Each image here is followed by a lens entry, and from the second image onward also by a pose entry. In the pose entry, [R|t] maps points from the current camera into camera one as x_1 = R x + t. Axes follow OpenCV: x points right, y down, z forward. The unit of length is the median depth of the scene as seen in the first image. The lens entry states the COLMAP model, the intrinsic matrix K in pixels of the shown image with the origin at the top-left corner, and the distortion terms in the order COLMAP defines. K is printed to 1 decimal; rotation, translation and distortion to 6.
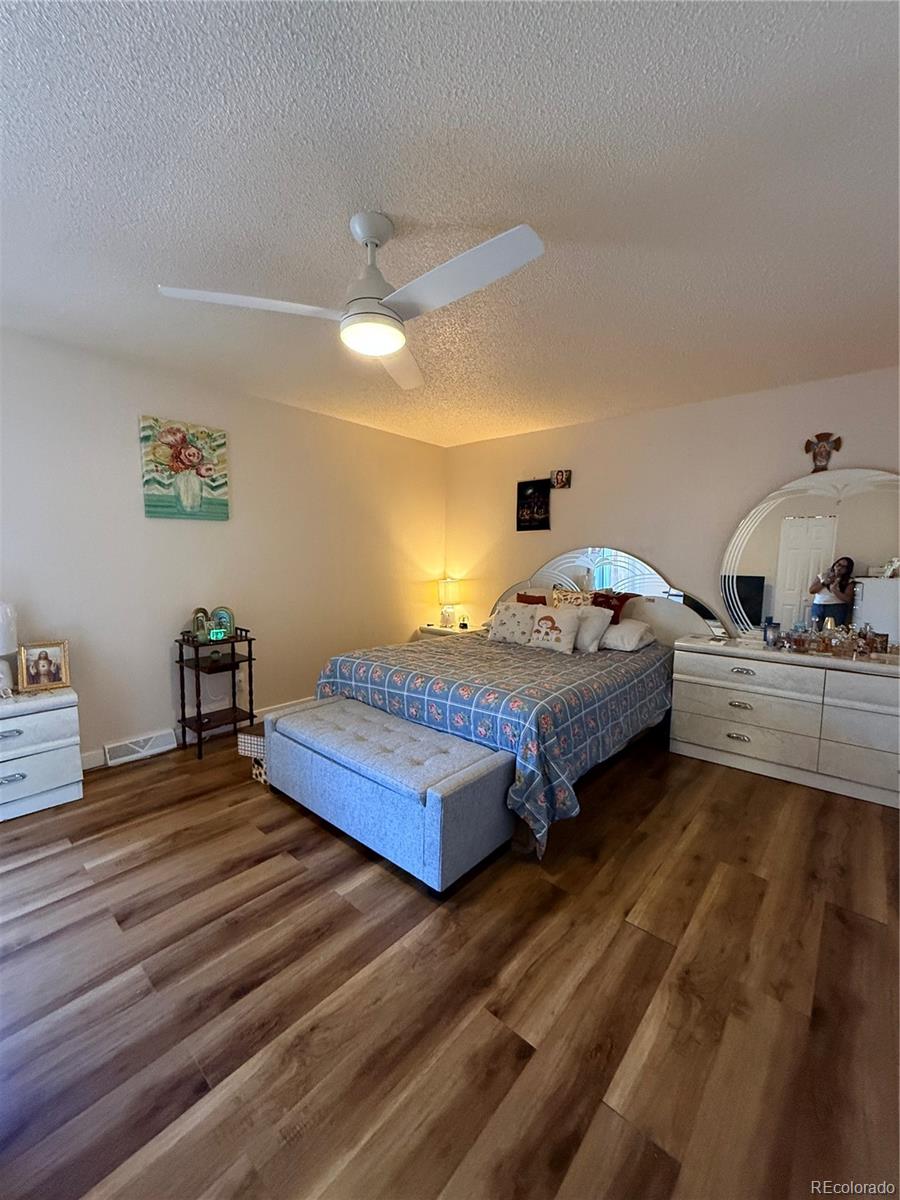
lens RADIAL K [[478.2, 0, 448.9], [0, 478.2, 600.3], [0, 0, 1]] dist [-0.004881, 0.001614]
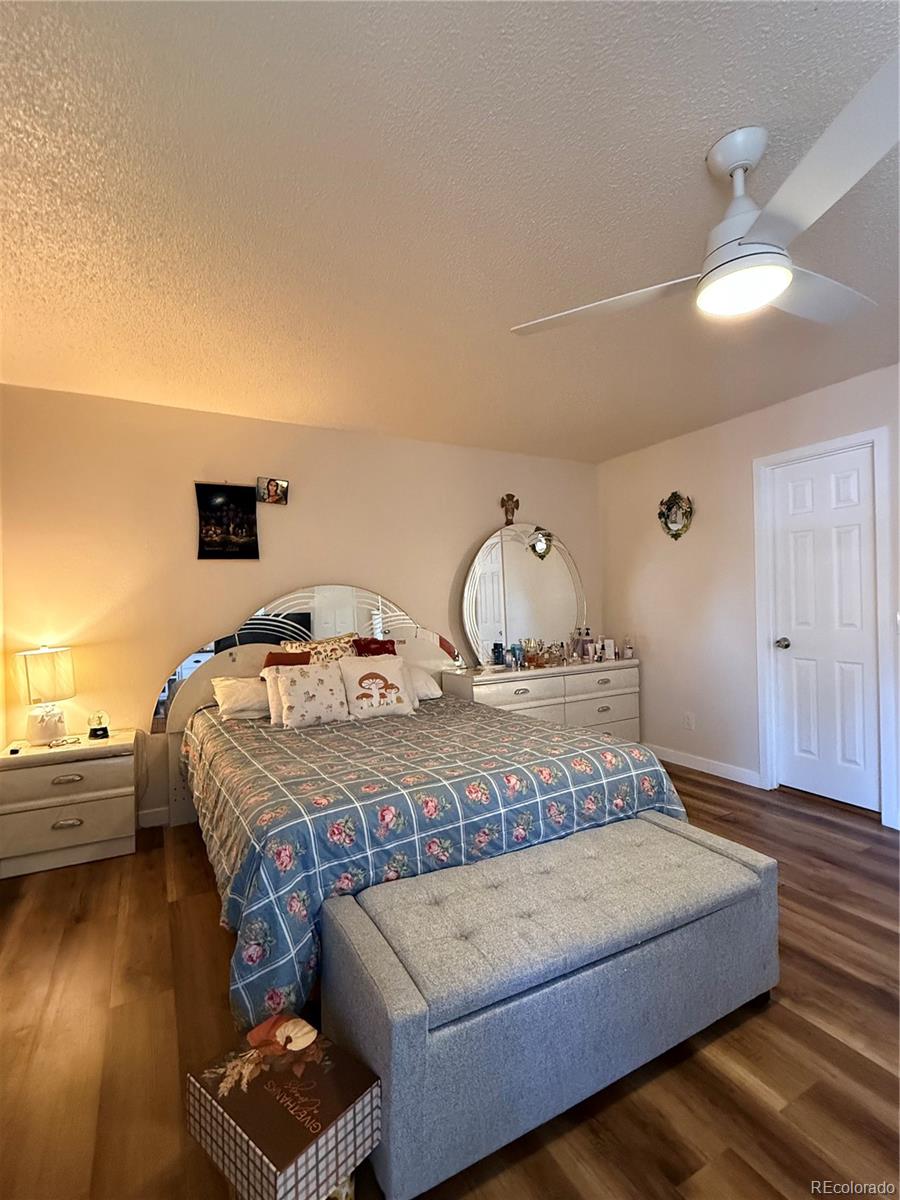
lens RADIAL K [[555.5, 0, 450.5], [0, 555.5, 602.8], [0, 0, 1]] dist [0.005712, 0.000582]
pose [[0.342289, -0.021611, 0.939346, -0.658731], [0.114007, 0.993304, -0.018690, -0.053531], [-0.932653, 0.113490, 0.342461, 0.669979]]
